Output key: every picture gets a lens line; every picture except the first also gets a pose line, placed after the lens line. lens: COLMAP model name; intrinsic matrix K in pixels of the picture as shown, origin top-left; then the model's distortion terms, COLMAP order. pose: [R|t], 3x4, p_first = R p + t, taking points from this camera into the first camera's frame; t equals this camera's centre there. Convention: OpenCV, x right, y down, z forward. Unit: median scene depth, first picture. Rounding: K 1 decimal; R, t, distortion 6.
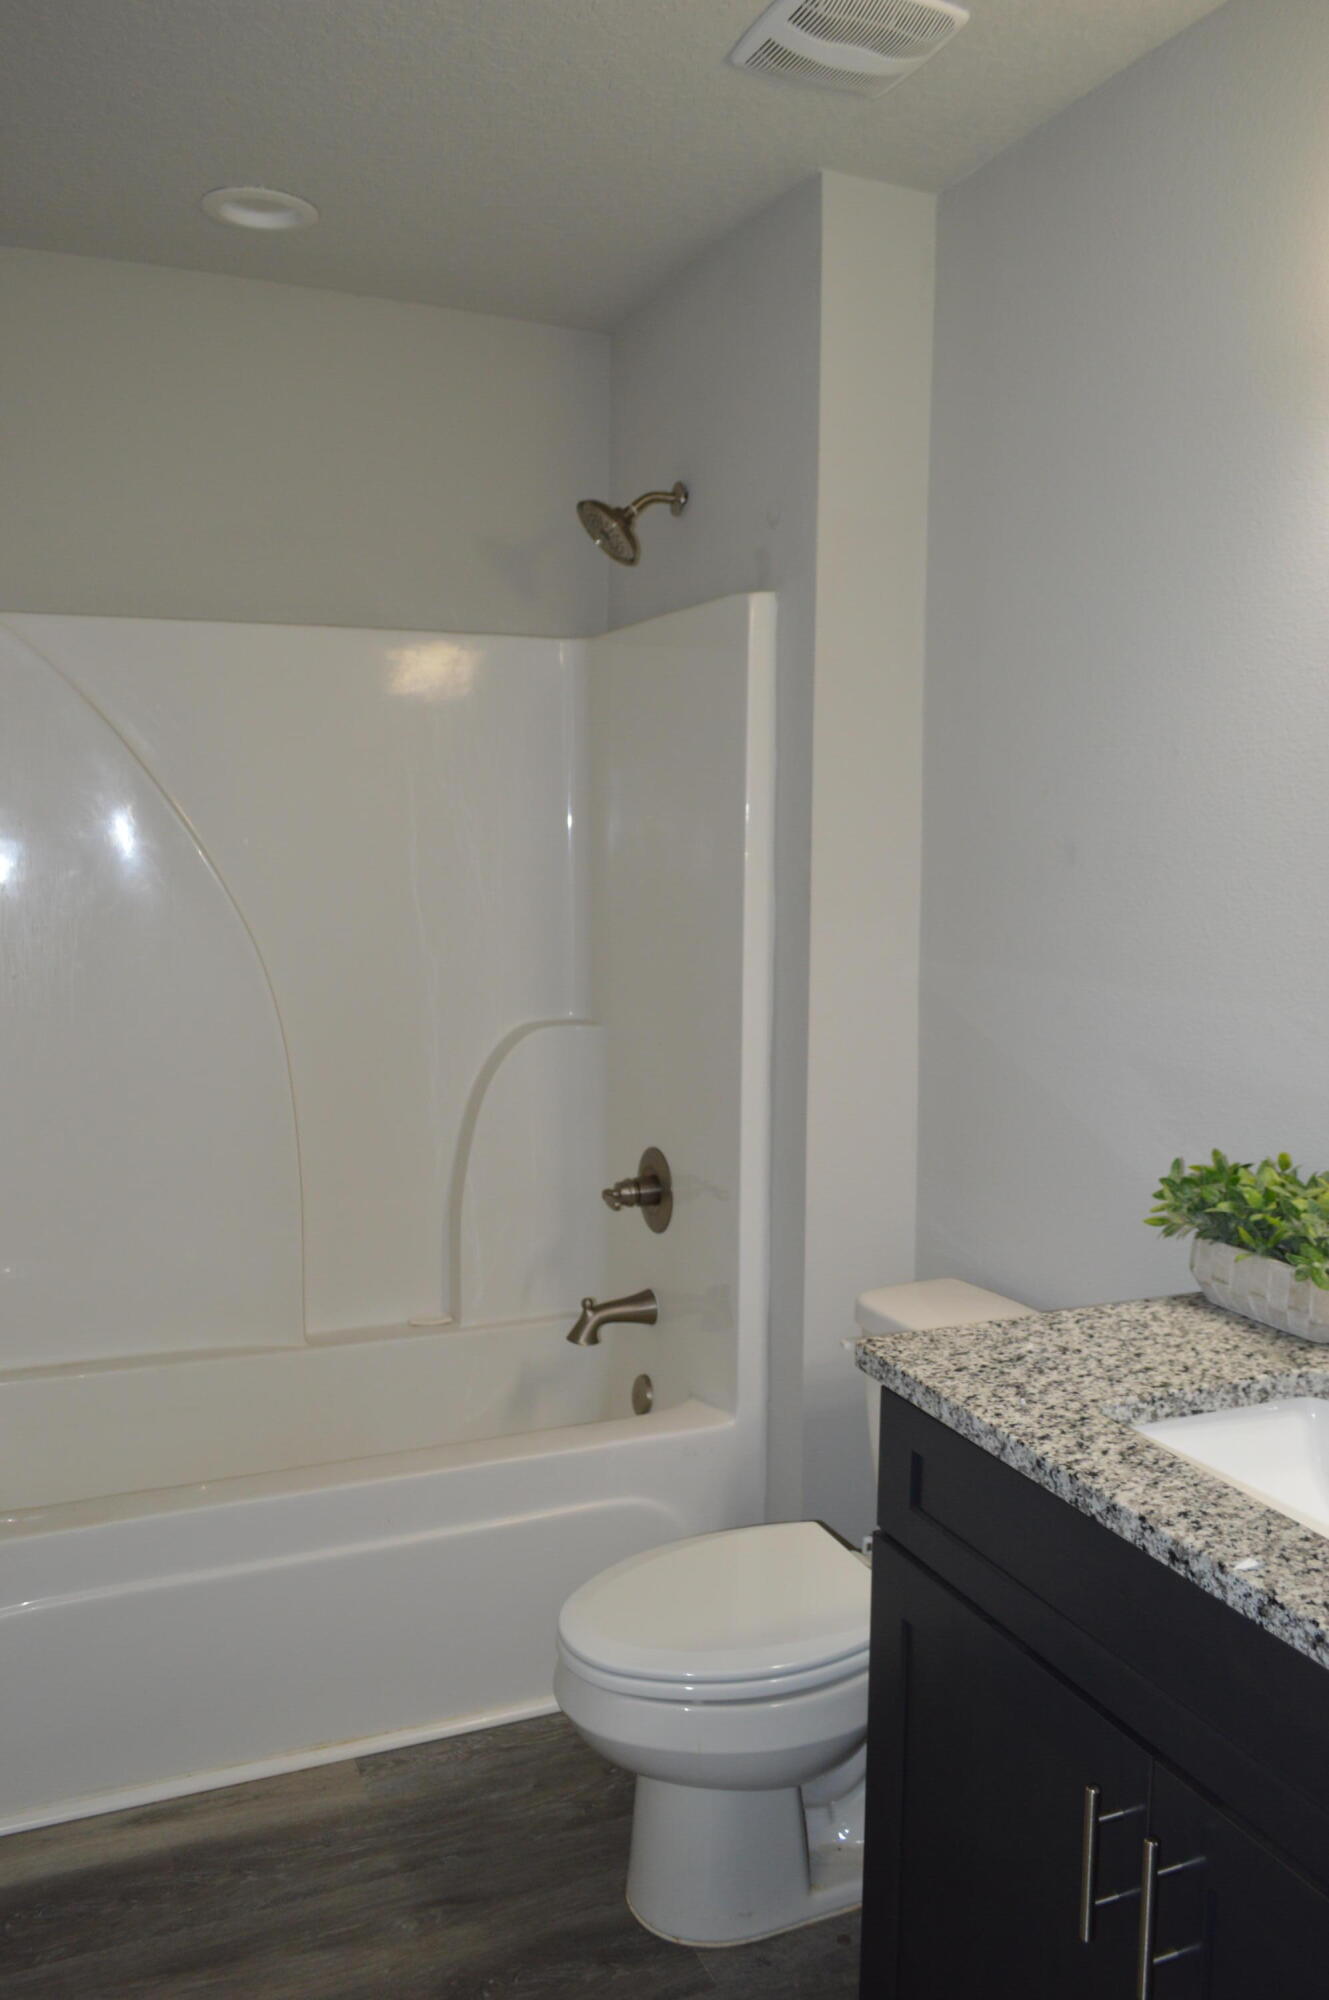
lens RADIAL K [[1604.2, 0, 681.3], [0, 1604.2, 1004.9], [0, 0, 1]] dist [0.011056, 0.008365]
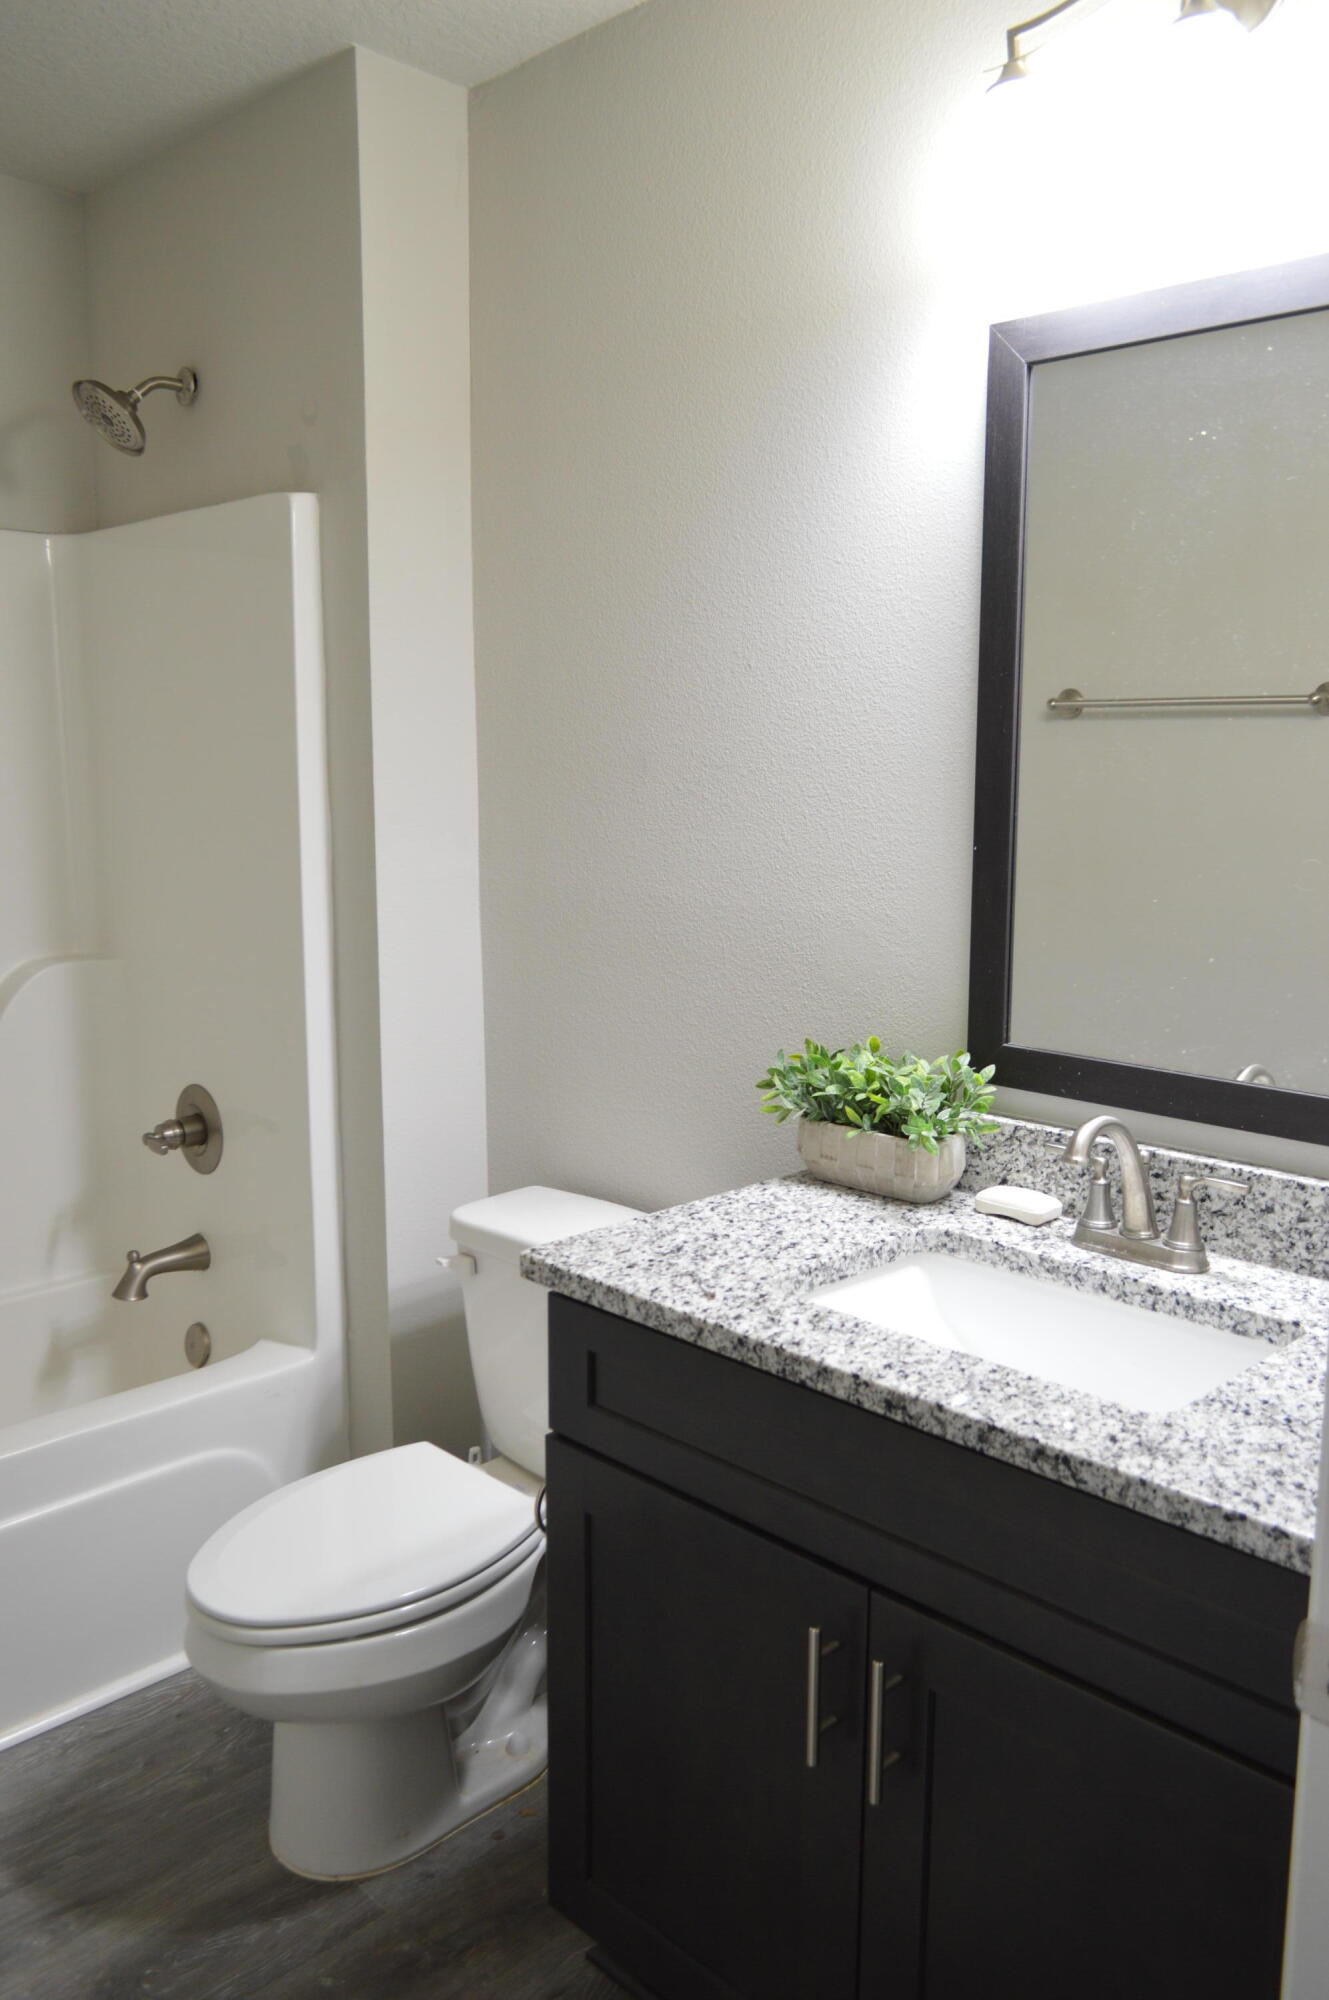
lens RADIAL K [[1604.2, 0, 678.7], [0, 1604.2, 1000.9], [0, 0, 1]] dist [0.011056, 0.008365]
pose [[0.931053, -0.064221, 0.359188, -0.139363], [0.046899, 0.997287, 0.056743, -0.000526], [-0.361858, -0.035985, 0.931539, 0.028482]]
